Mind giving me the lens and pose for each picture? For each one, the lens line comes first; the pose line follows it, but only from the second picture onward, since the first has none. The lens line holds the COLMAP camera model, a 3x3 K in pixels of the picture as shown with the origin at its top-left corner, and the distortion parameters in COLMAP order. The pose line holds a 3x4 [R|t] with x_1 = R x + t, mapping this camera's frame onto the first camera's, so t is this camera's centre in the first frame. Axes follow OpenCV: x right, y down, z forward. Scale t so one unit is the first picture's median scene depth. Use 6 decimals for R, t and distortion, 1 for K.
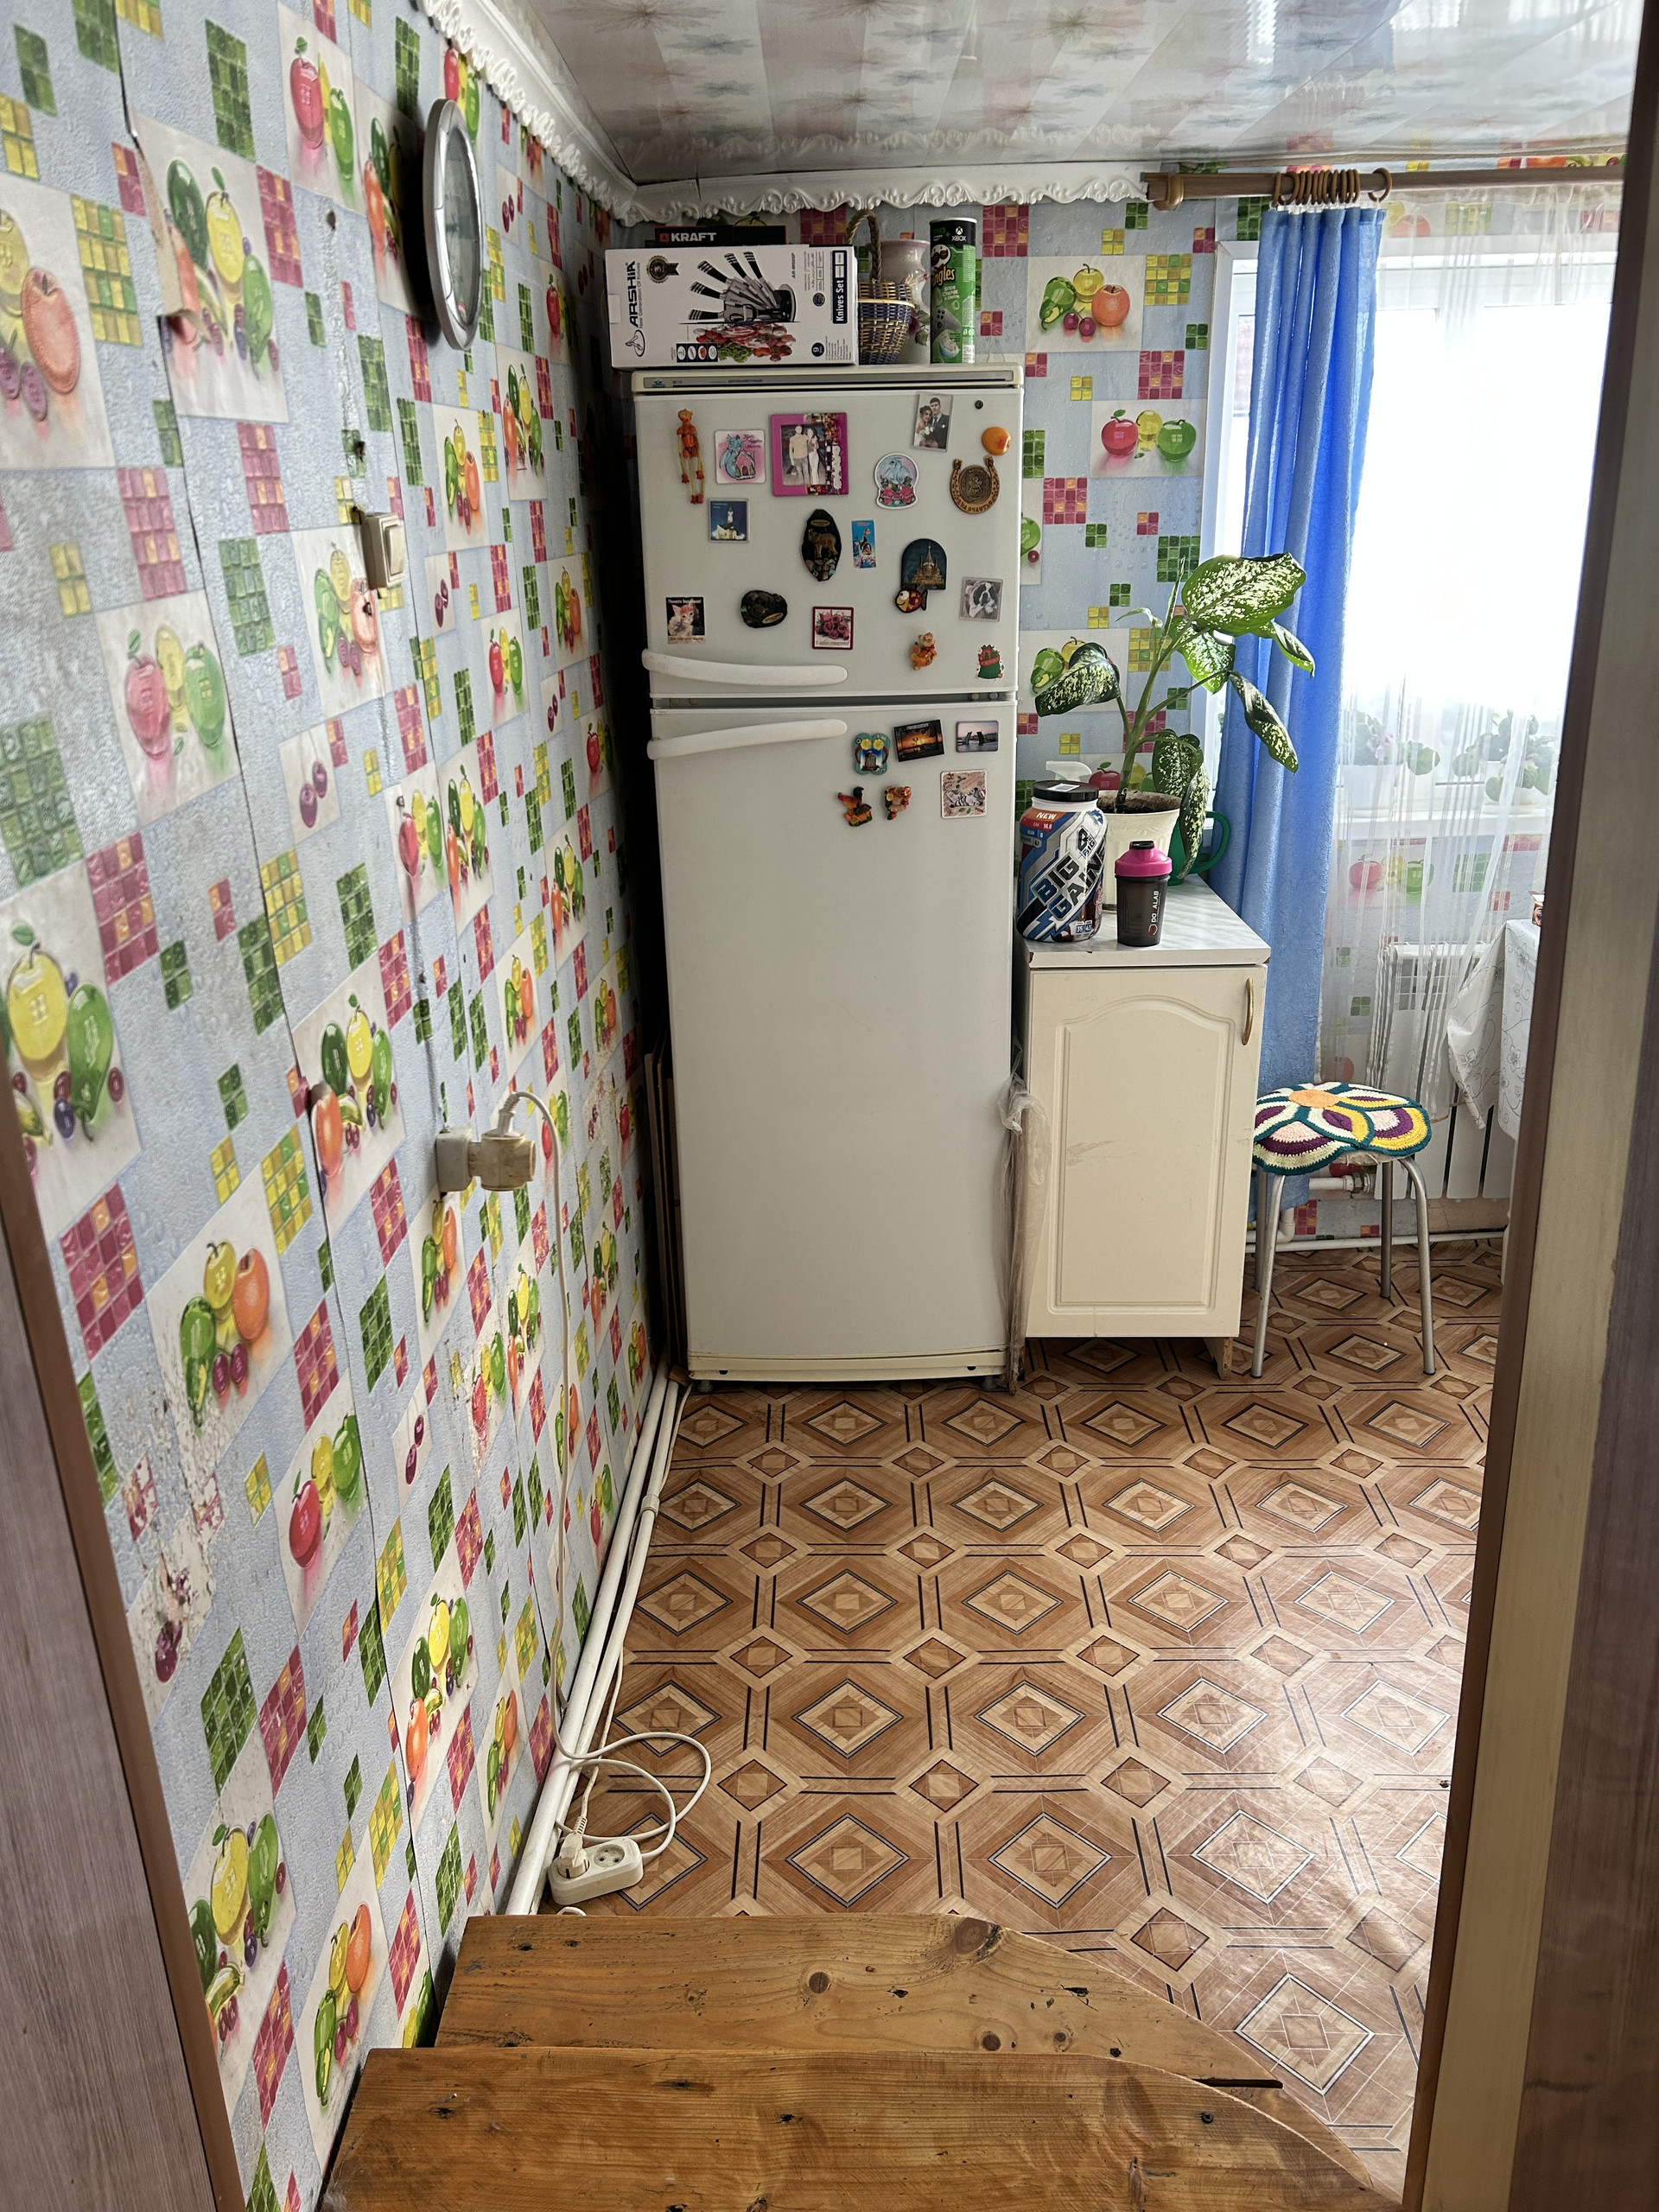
lens RADIAL K [[1655.4, 0, 829.5], [0, 1655.4, 1106.0], [0, 0, 1]] dist [0.010473, -0.002696]
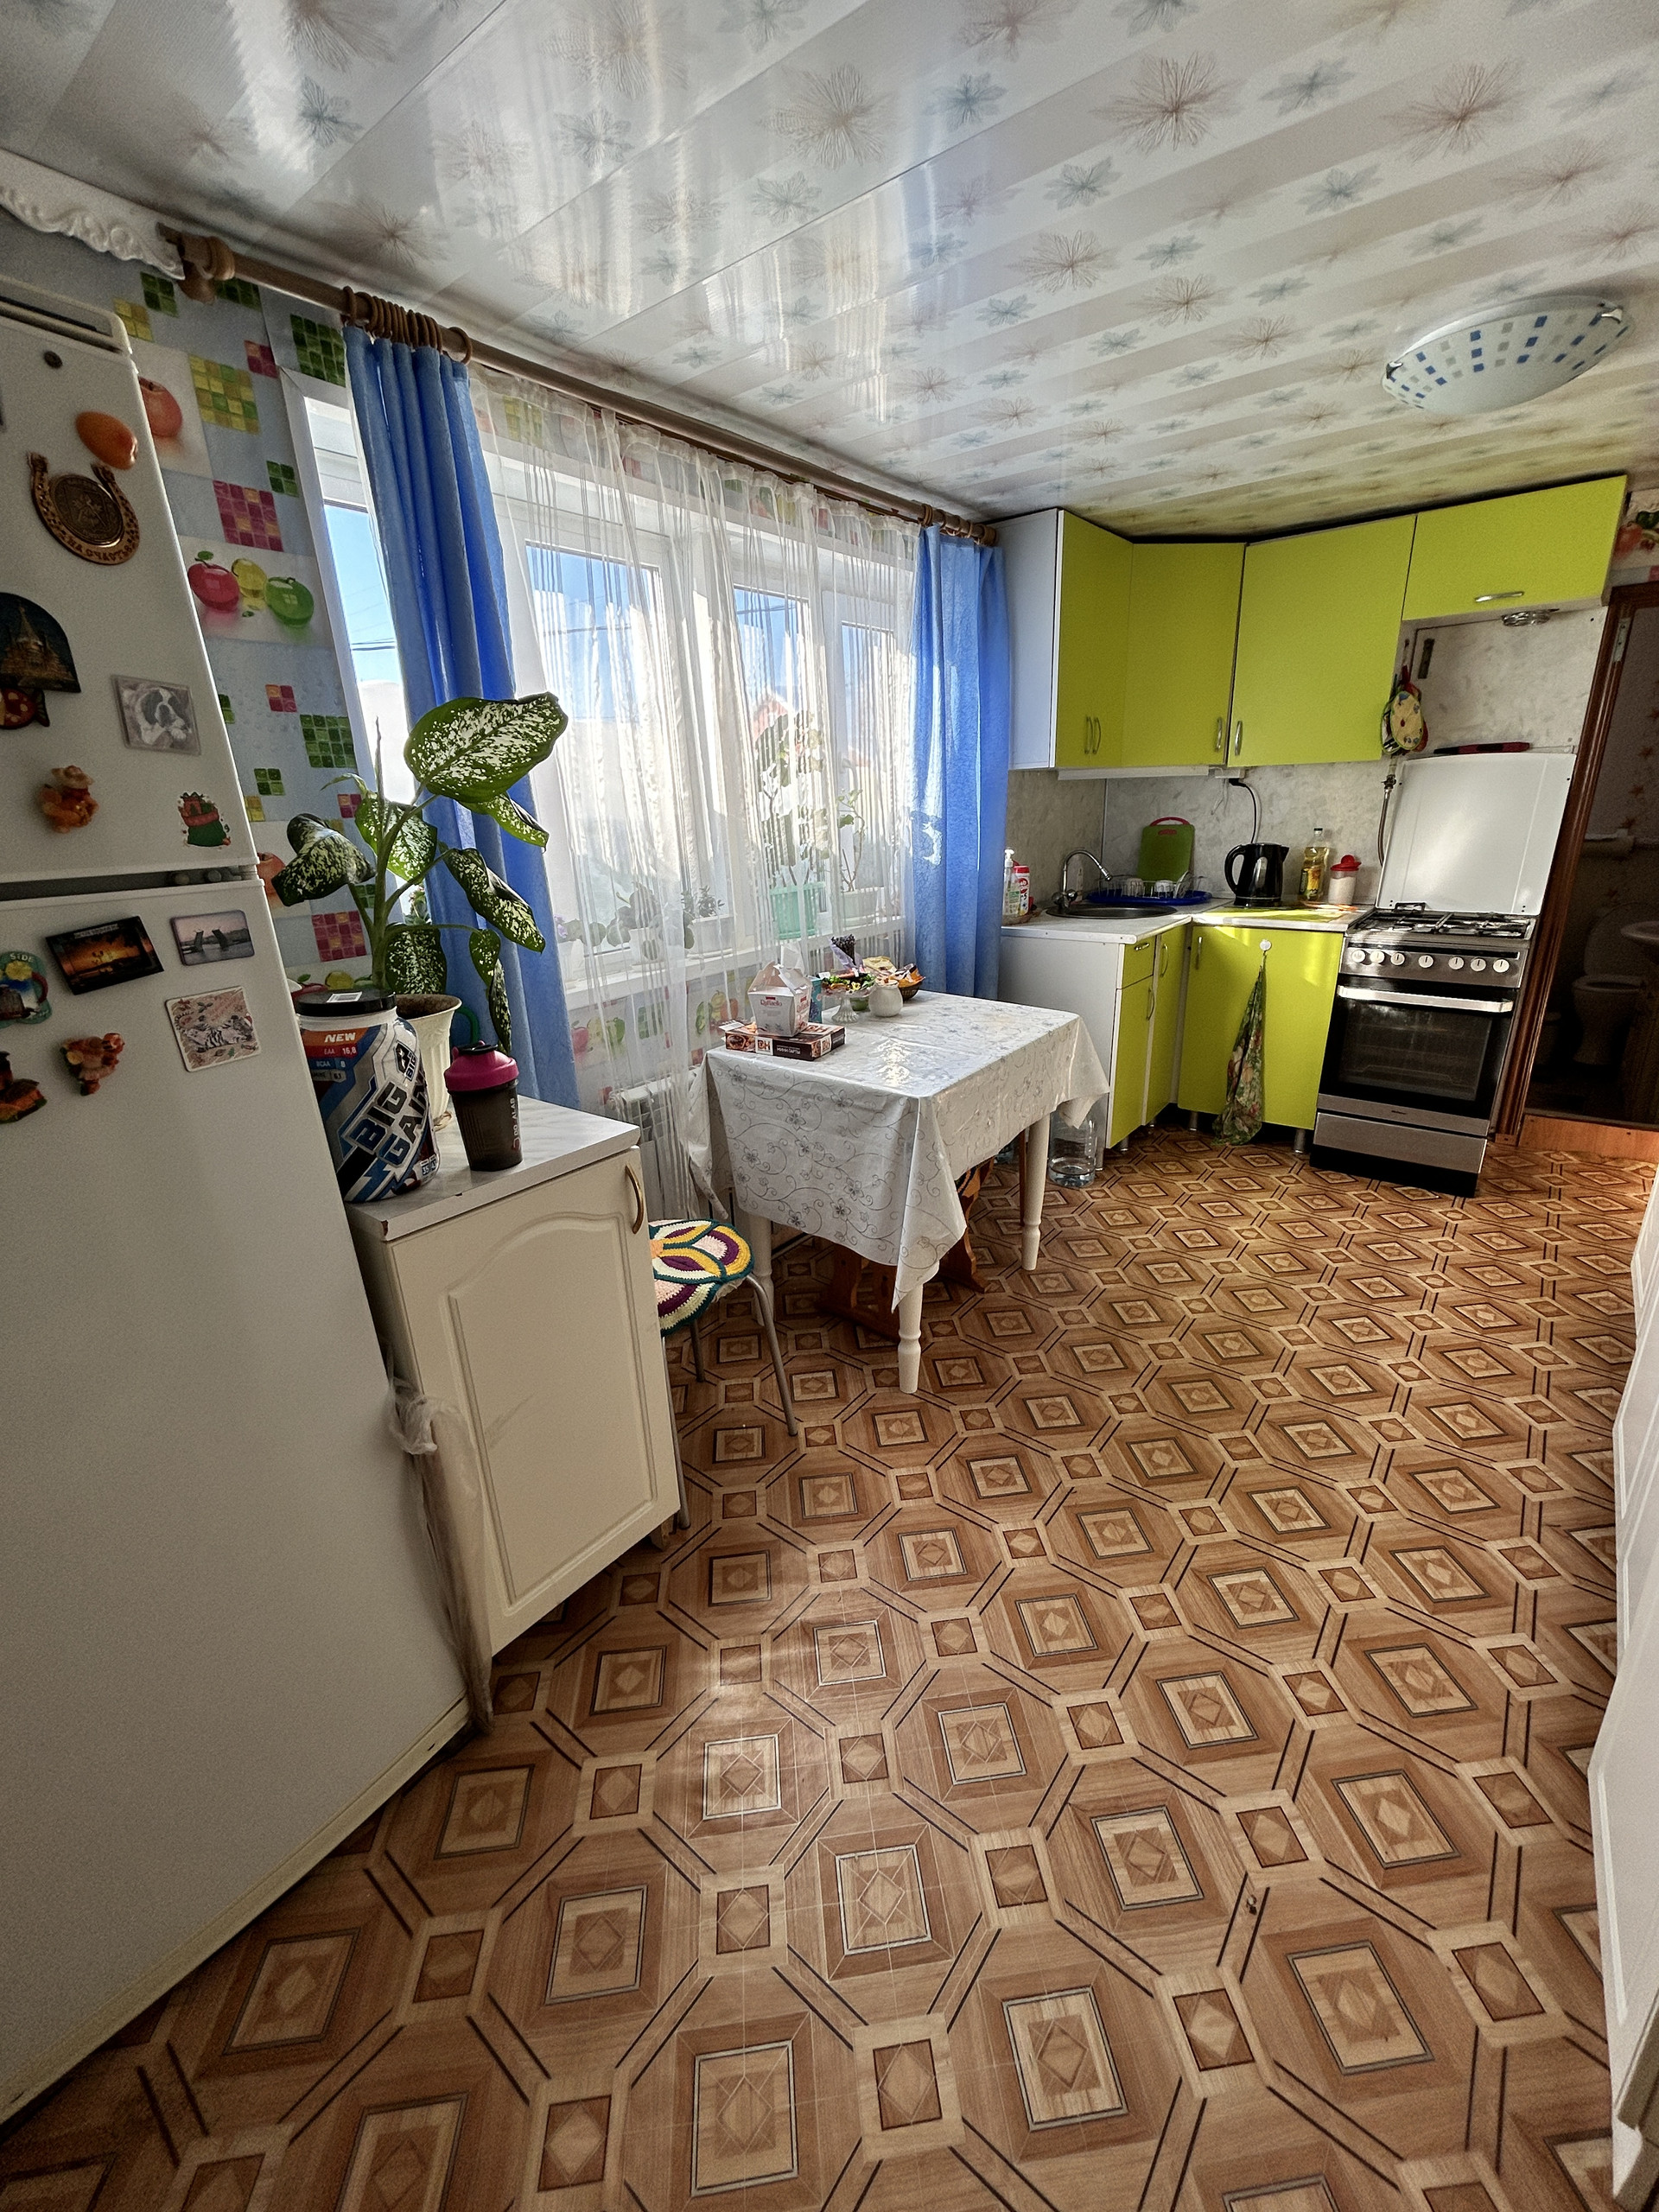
lens RADIAL K [[897.5, 0, 833.7], [0, 897.5, 1108.7], [0, 0, 1]] dist [0.004493, -0.000683]
pose [[0.620801, -0.257742, 0.740389, -0.034681], [0.301998, 0.950149, 0.077544, -0.108967], [-0.723466, 0.175457, 0.667691, 0.575593]]
